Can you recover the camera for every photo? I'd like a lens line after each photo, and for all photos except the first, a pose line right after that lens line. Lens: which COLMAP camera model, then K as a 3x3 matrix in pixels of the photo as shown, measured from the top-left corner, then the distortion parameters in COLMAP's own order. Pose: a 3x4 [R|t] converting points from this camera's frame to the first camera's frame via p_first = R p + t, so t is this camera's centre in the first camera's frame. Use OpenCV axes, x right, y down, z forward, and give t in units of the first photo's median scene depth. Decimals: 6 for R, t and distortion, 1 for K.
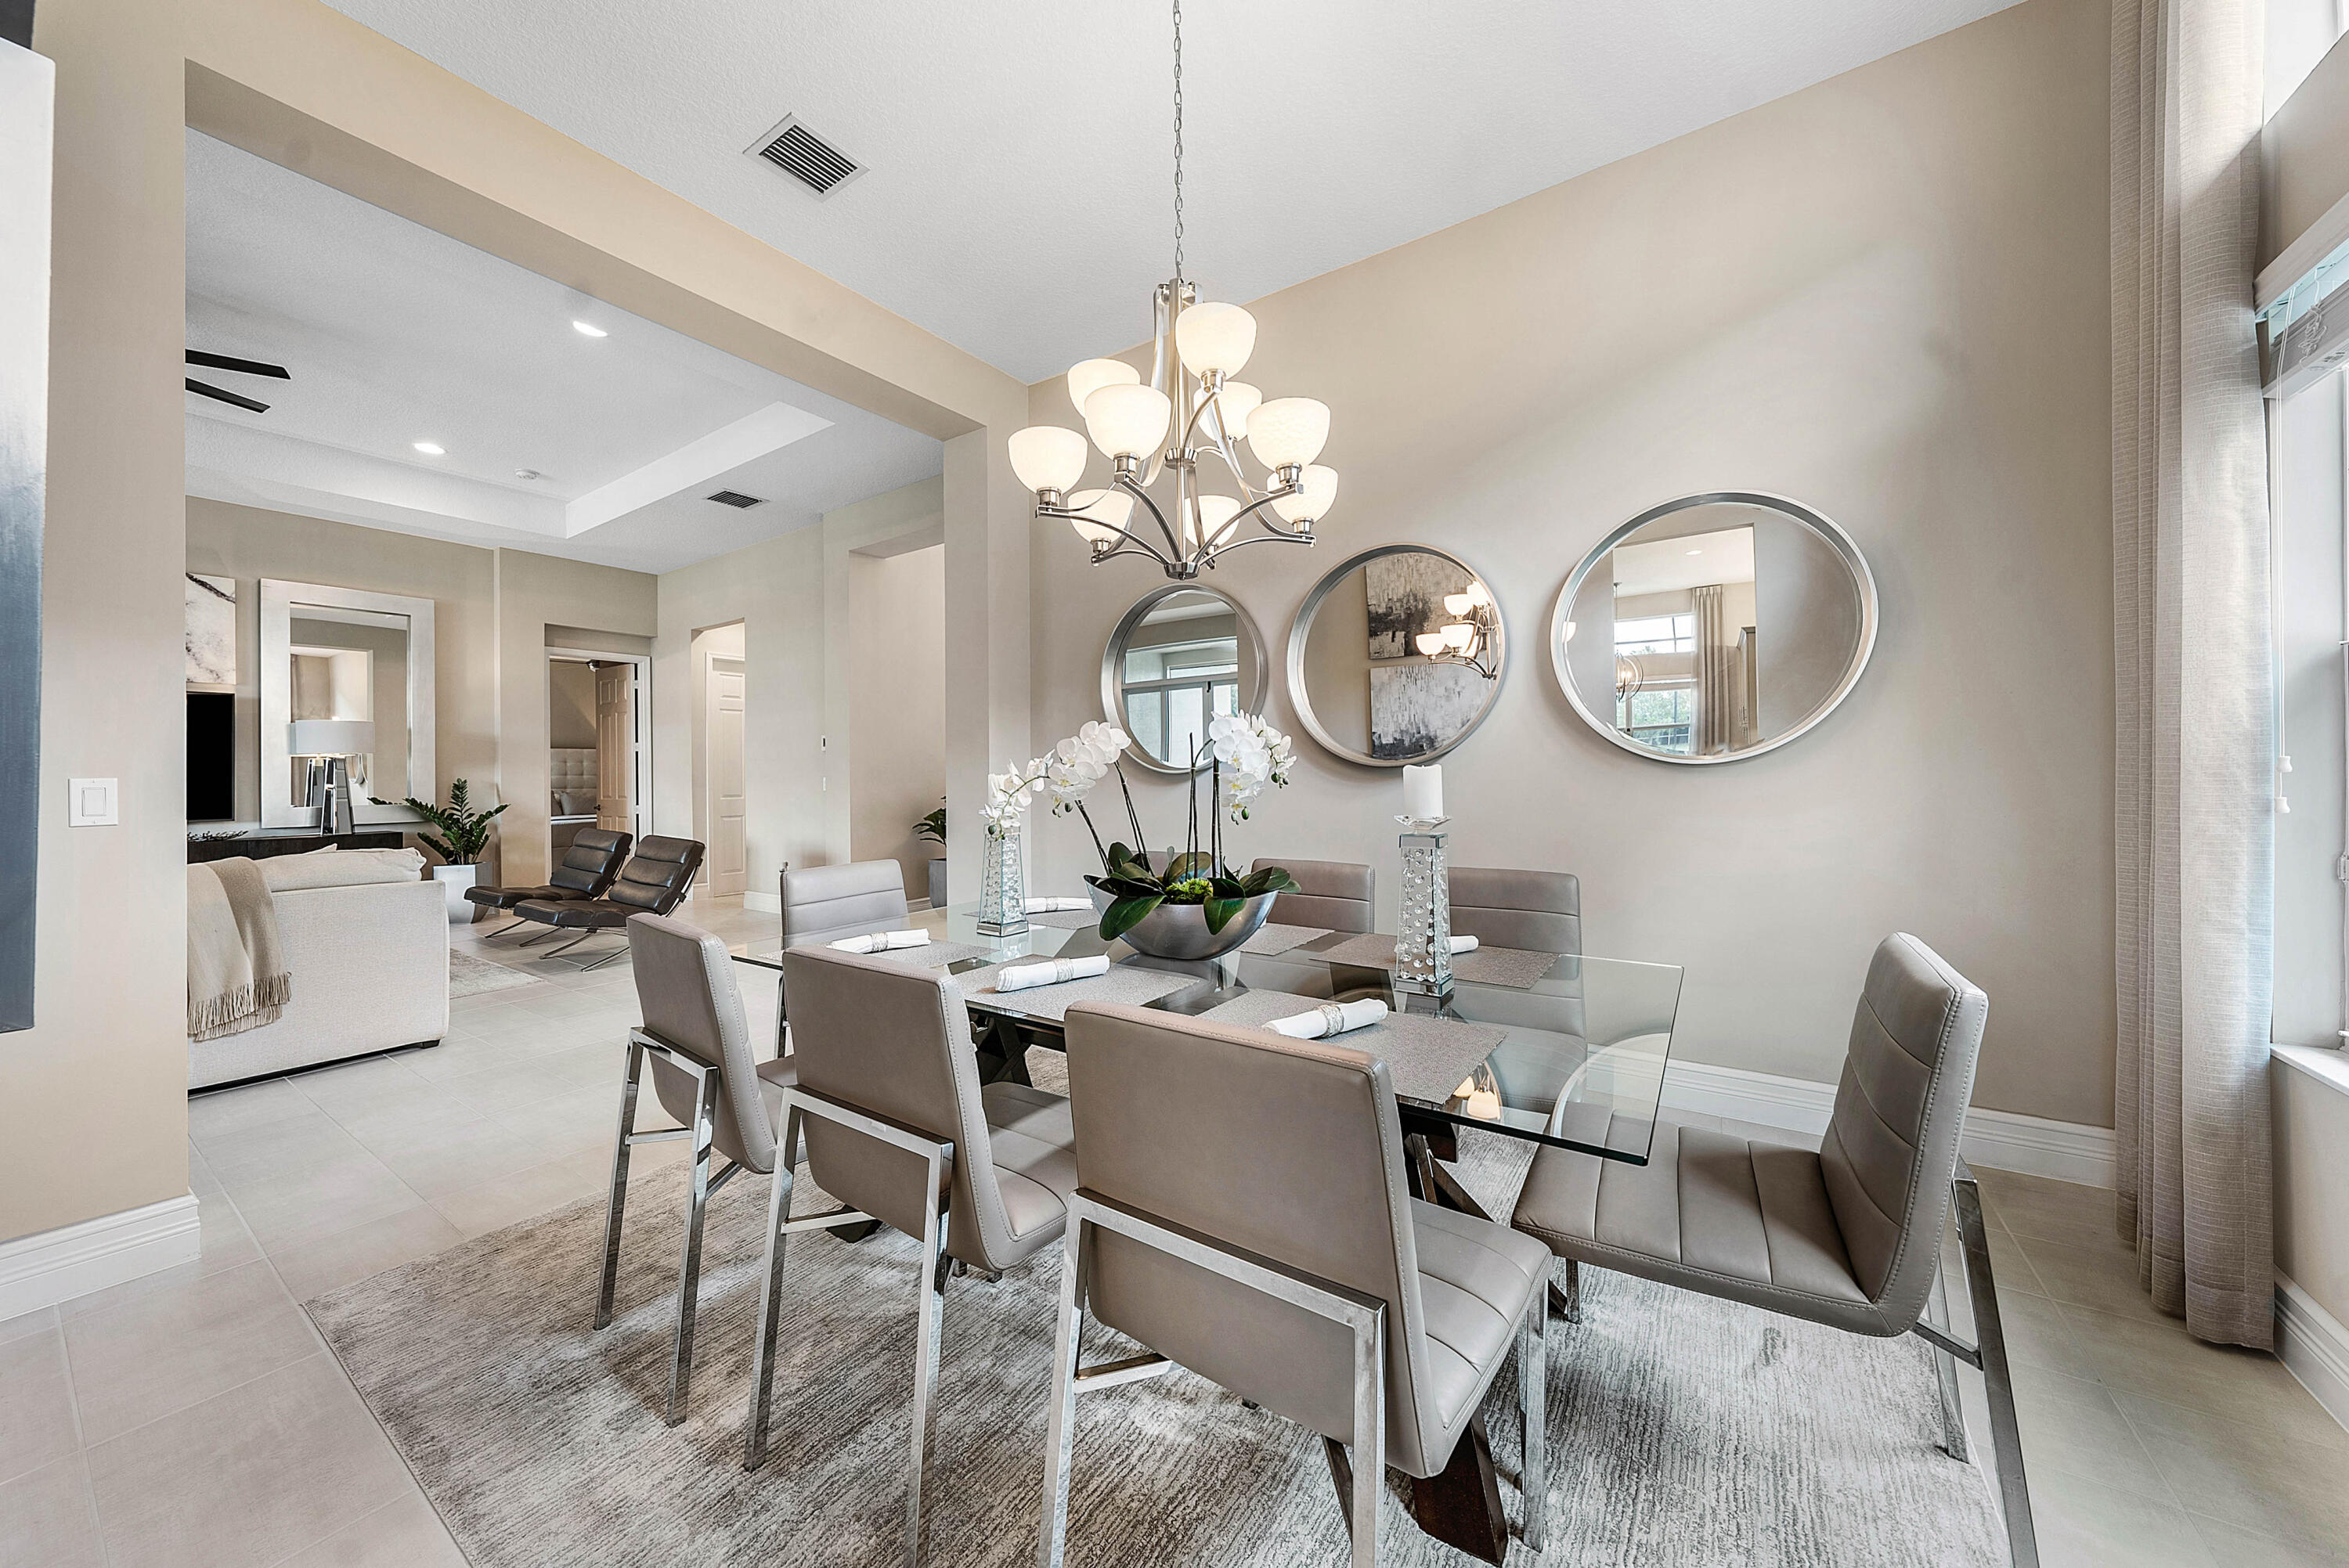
lens RADIAL K [[830.0, 0, 1161.3], [0, 830.0, 771.0], [0, 0, 1]] dist [-0.000877, -0.000097]
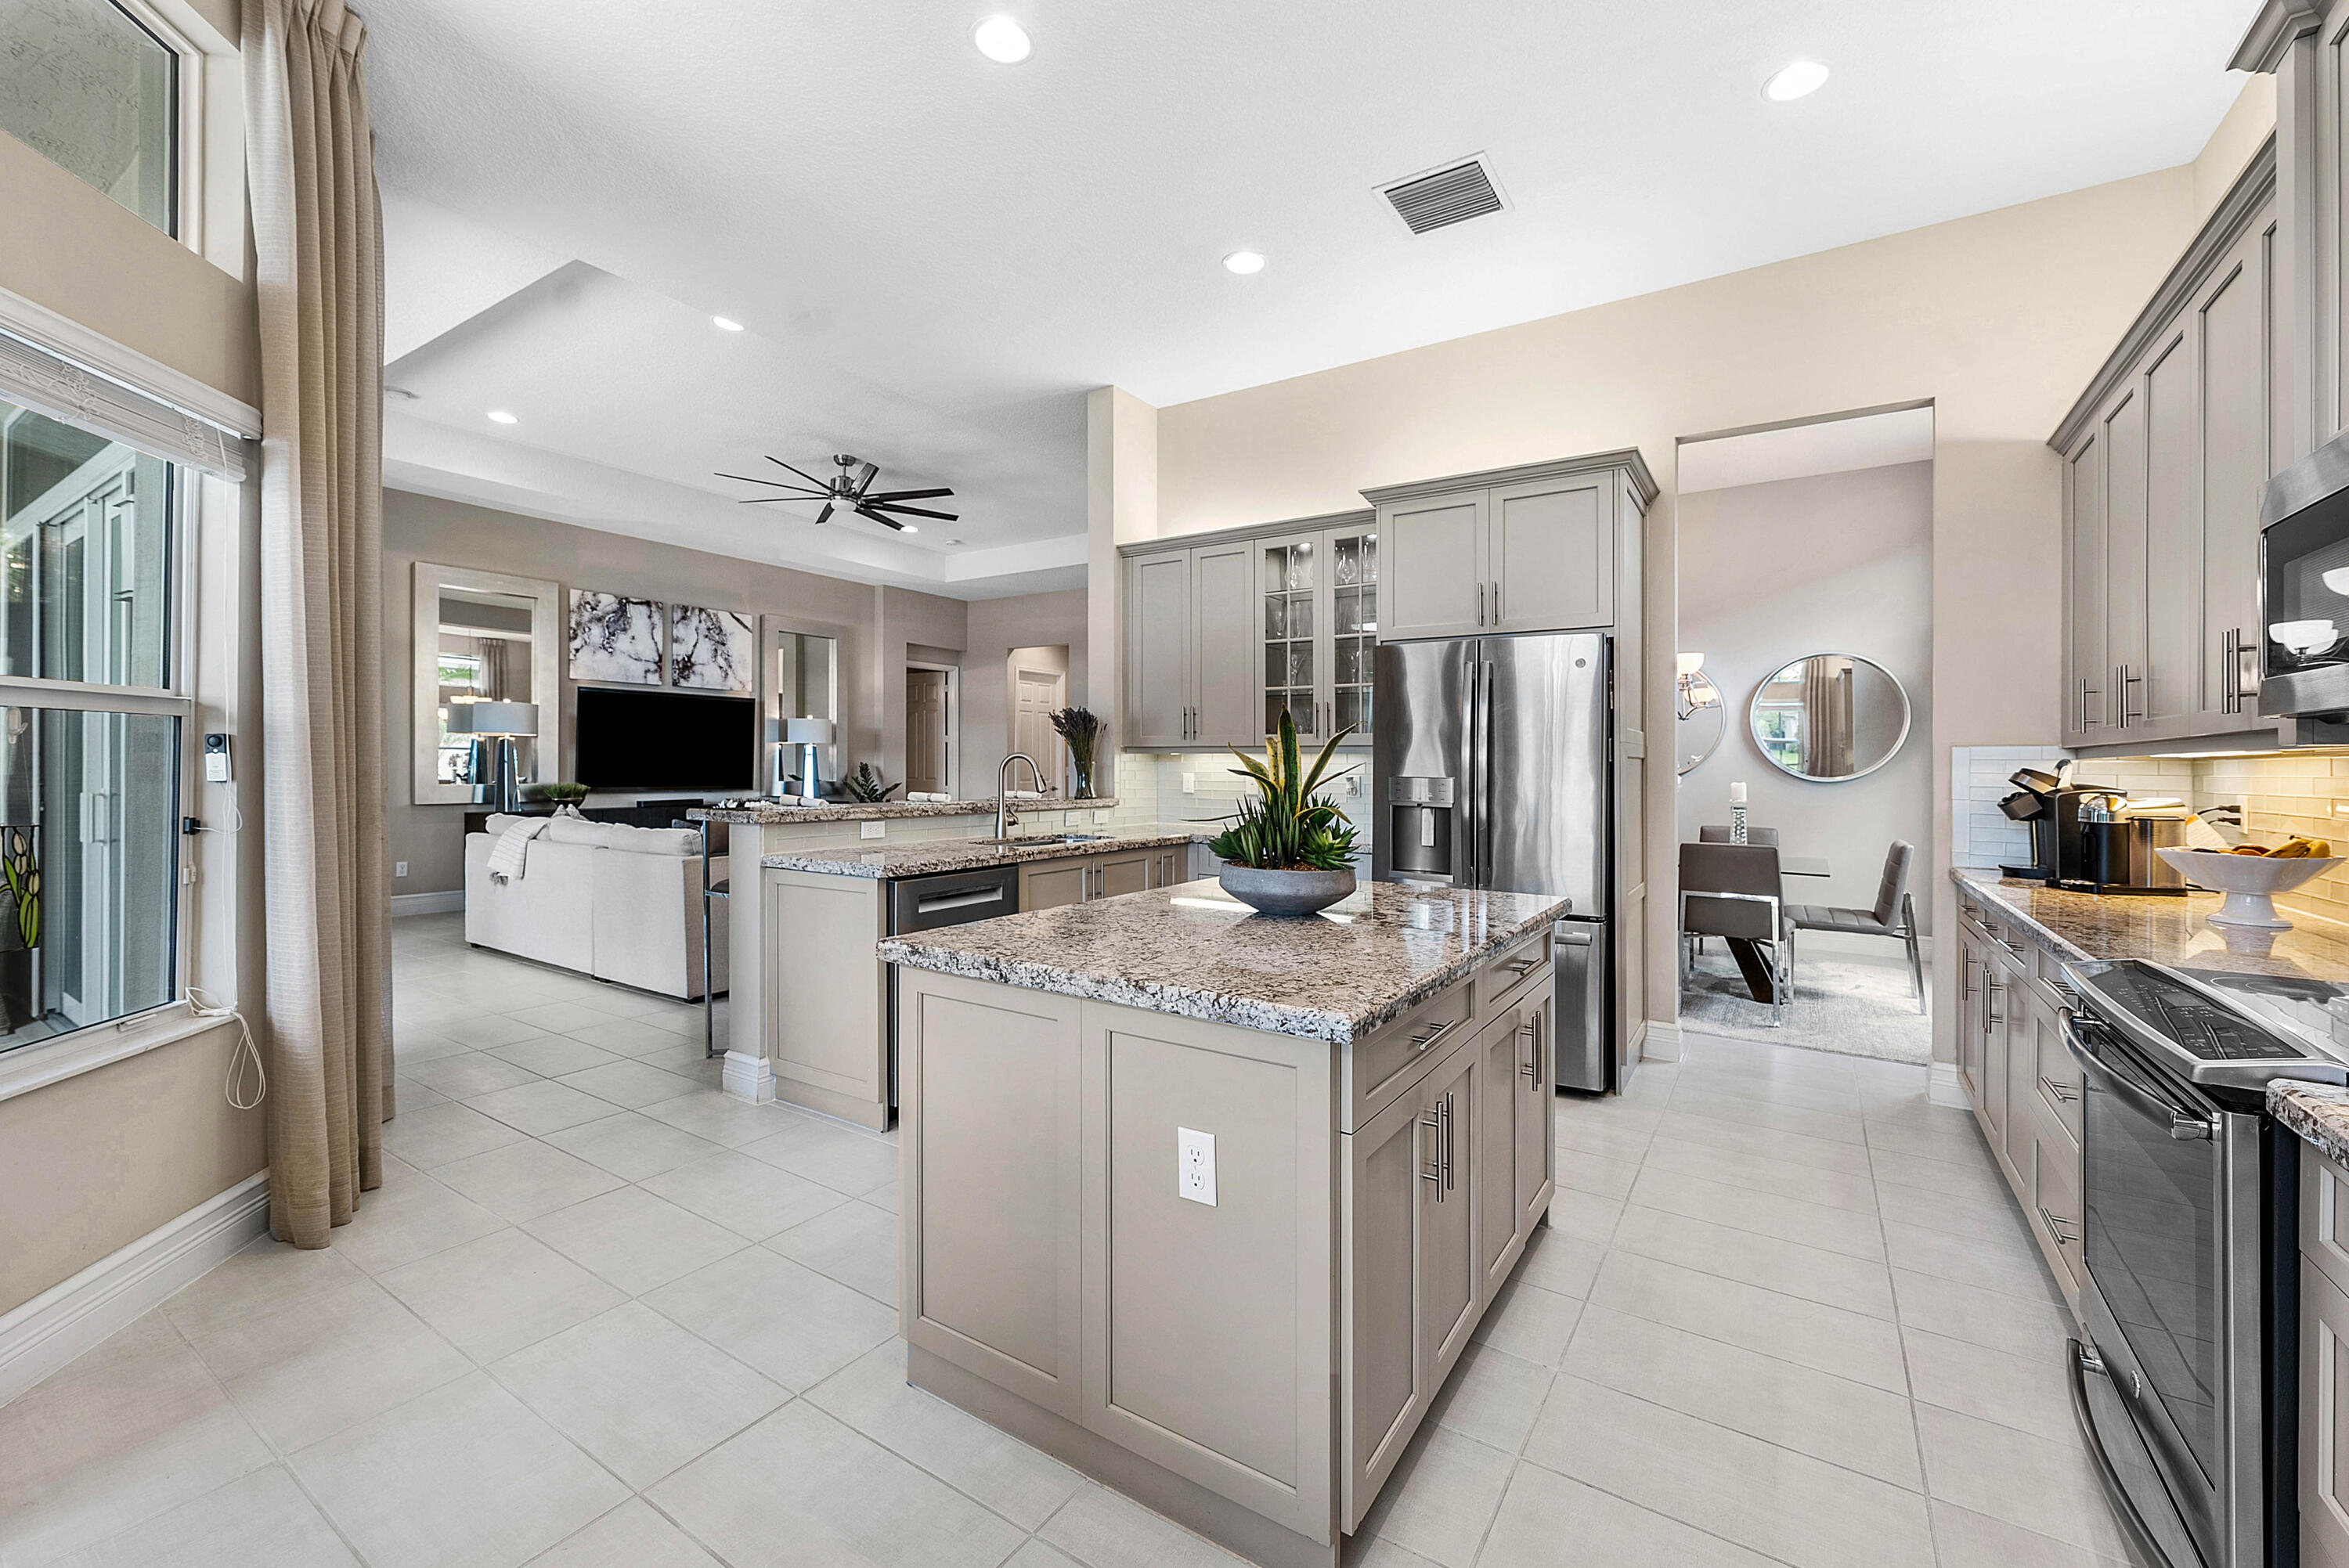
lens RADIAL K [[945.4, 0, 1173.2], [0, 945.4, 759.2], [0, 0, 1]] dist [-0.000470, -0.000093]
pose [[0.999712, 0.023926, 0.001804, -0.328628], [-0.023920, 0.999708, -0.003297, -0.003074], [-0.001882, 0.003253, 0.999993, -0.454179]]
